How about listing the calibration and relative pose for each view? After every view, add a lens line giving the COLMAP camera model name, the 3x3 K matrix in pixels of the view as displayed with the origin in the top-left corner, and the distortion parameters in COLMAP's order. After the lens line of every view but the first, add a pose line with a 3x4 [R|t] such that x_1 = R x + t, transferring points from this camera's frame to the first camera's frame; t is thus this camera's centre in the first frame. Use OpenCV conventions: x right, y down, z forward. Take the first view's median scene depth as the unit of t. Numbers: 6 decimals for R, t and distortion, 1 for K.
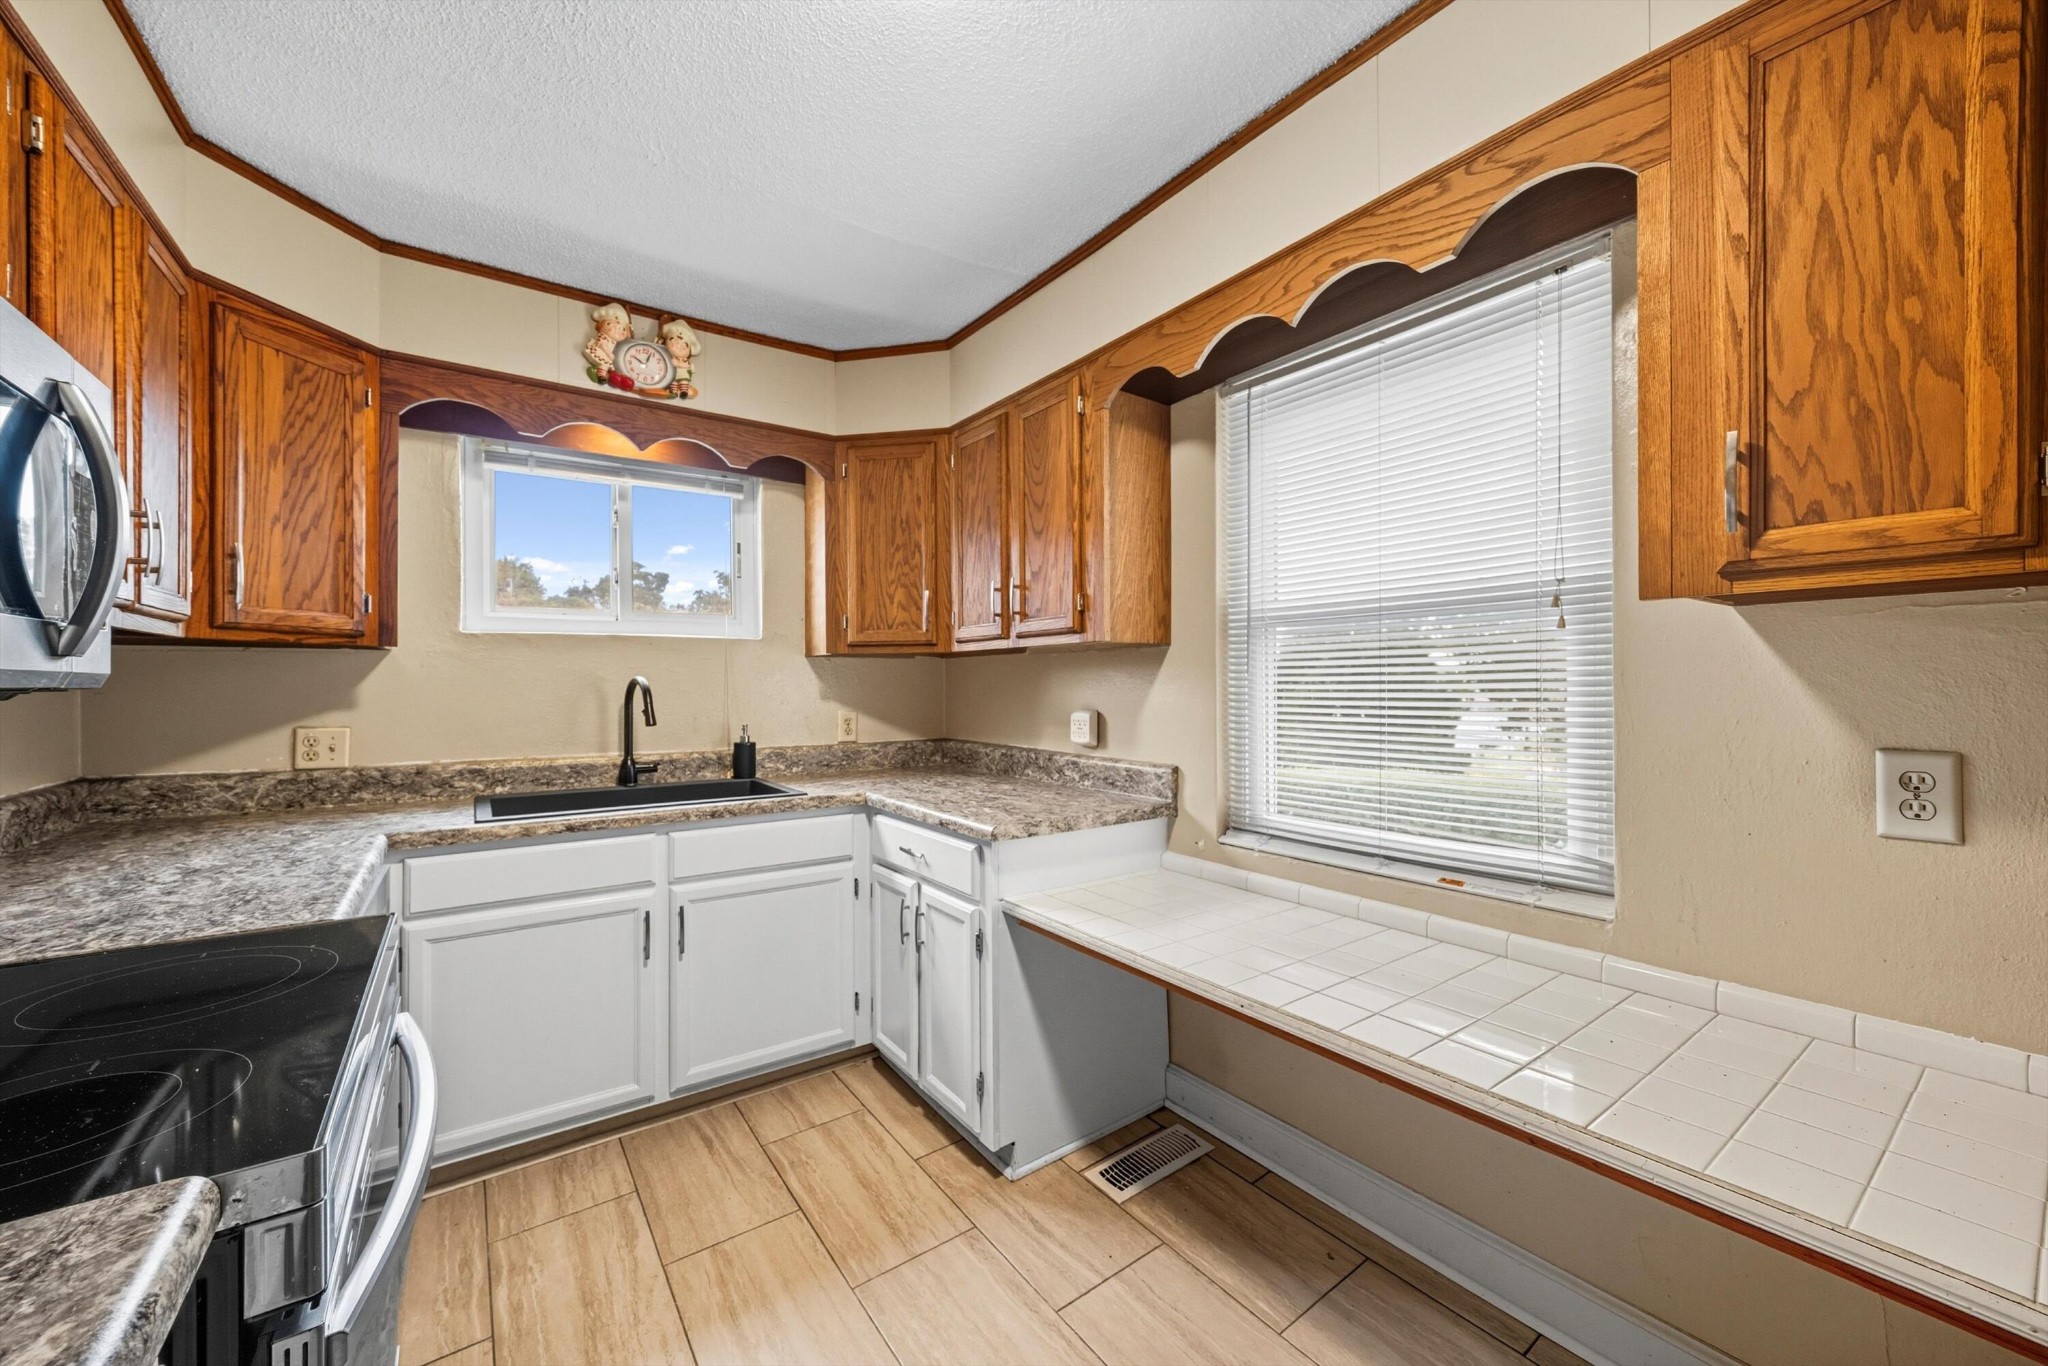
lens RADIAL K [[793.4, 0, 1022.2], [0, 793.4, 688.1], [0, 0, 1]] dist [-0.000402, 0.000057]
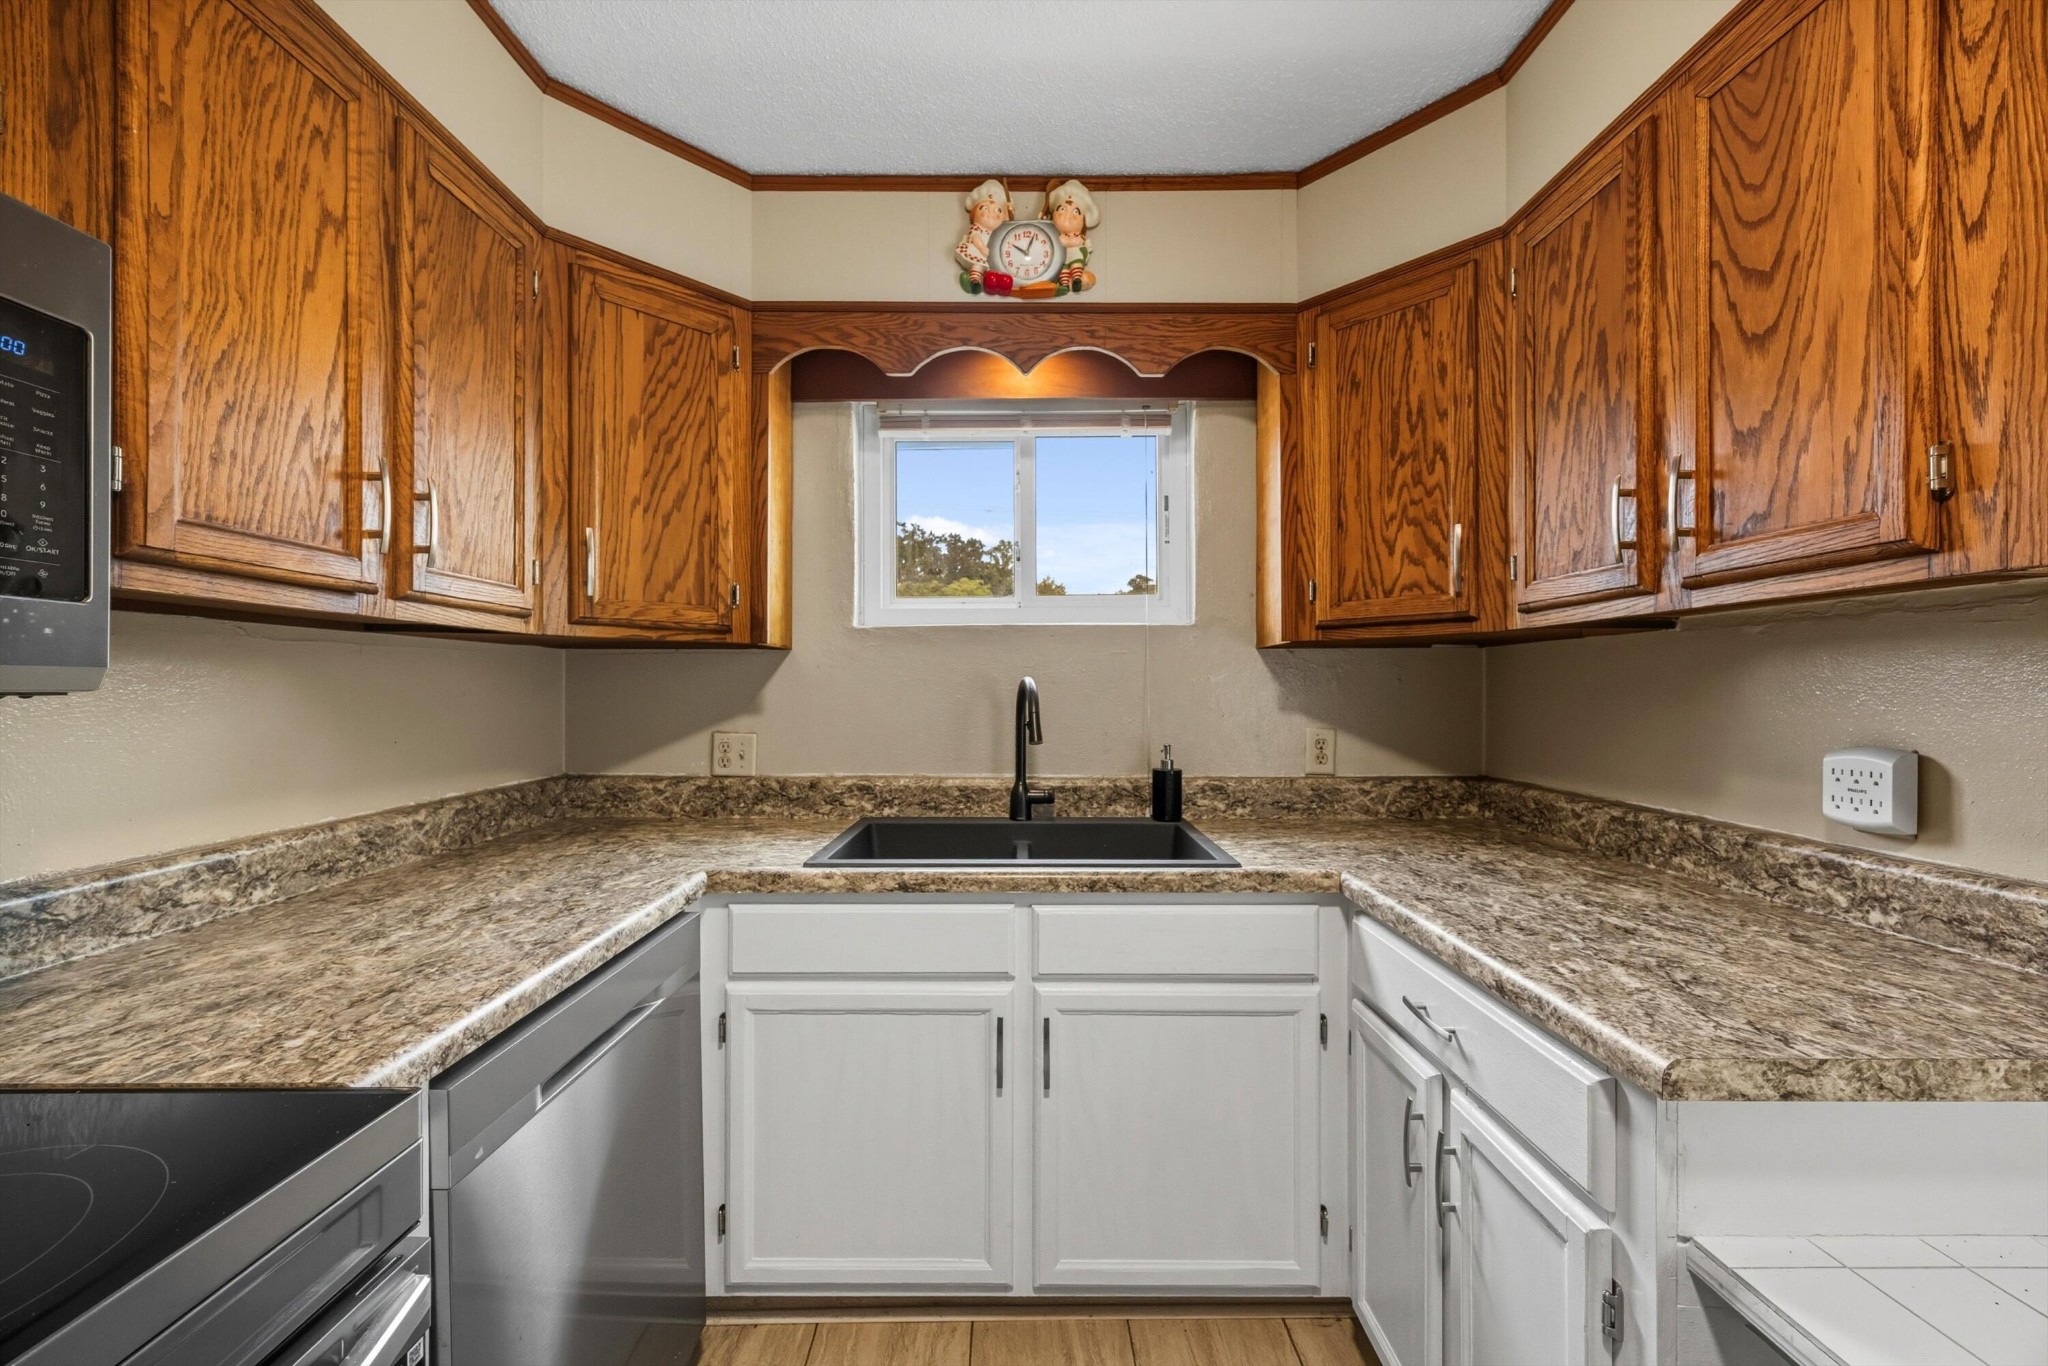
lens RADIAL K [[793.4, 0, 1022.2], [0, 793.4, 688.1], [0, 0, 1]] dist [-0.000402, 0.000057]
pose [[0.822309, 0.002480, -0.569035, -0.061071], [-0.005410, 0.999979, -0.003459, -0.001843], [0.569015, 0.005923, 0.822306, 0.407490]]
